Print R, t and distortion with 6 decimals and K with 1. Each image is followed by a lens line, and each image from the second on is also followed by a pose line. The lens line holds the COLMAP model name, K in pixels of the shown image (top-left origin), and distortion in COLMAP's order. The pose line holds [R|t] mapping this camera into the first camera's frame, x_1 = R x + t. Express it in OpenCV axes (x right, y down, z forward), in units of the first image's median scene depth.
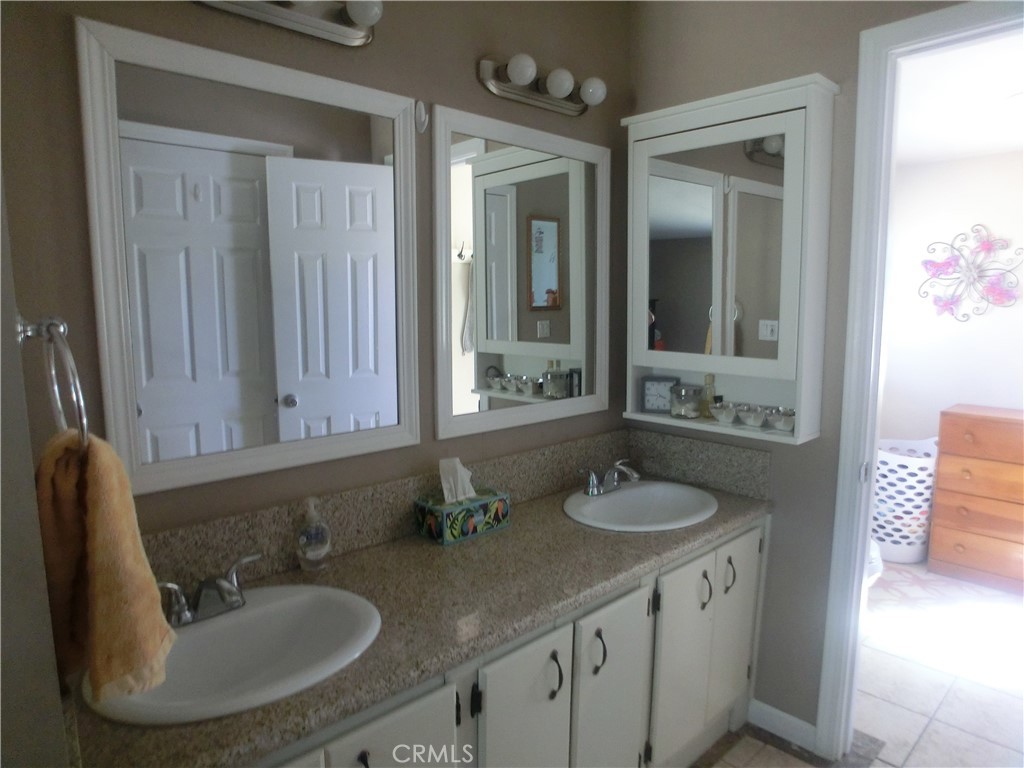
lens RADIAL K [[677.0, 0, 505.2], [0, 677.0, 383.8], [0, 0, 1]] dist [-0.087727, 0.054925]
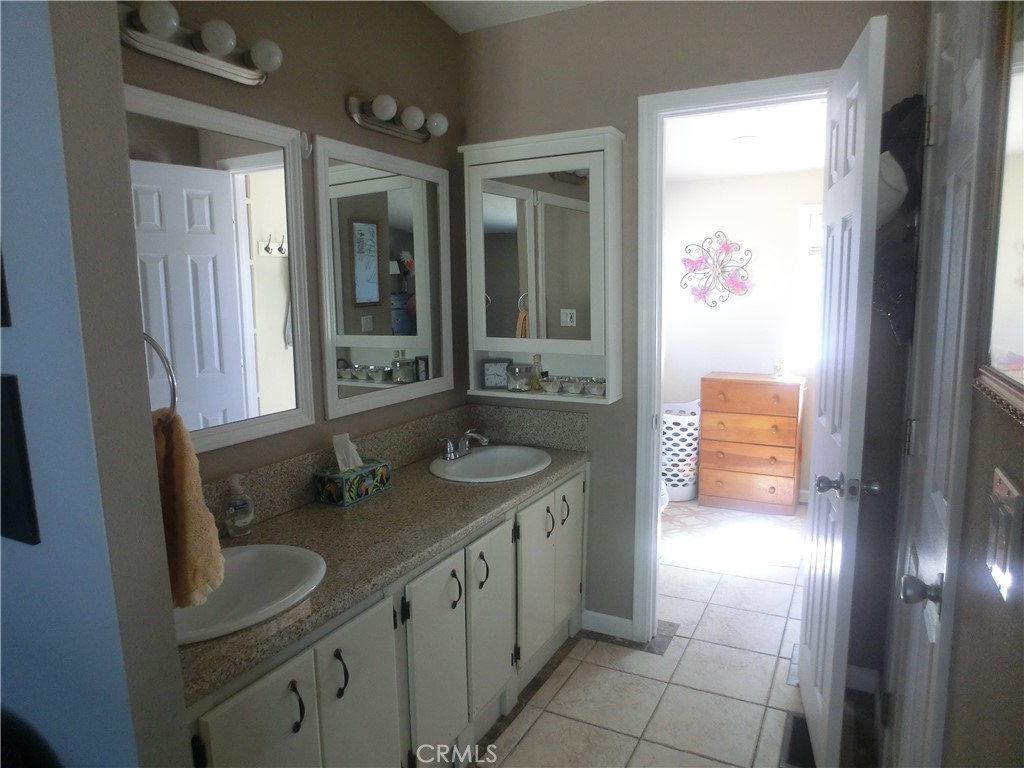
lens RADIAL K [[677.0, 0, 517.6], [0, 677.0, 379.6], [0, 0, 1]] dist [-0.087727, 0.054925]
pose [[0.946404, -0.055494, 0.318183, -0.132345], [0.053888, 0.998451, 0.013854, 0.012241], [-0.318459, 0.004035, 0.947928, -0.180779]]
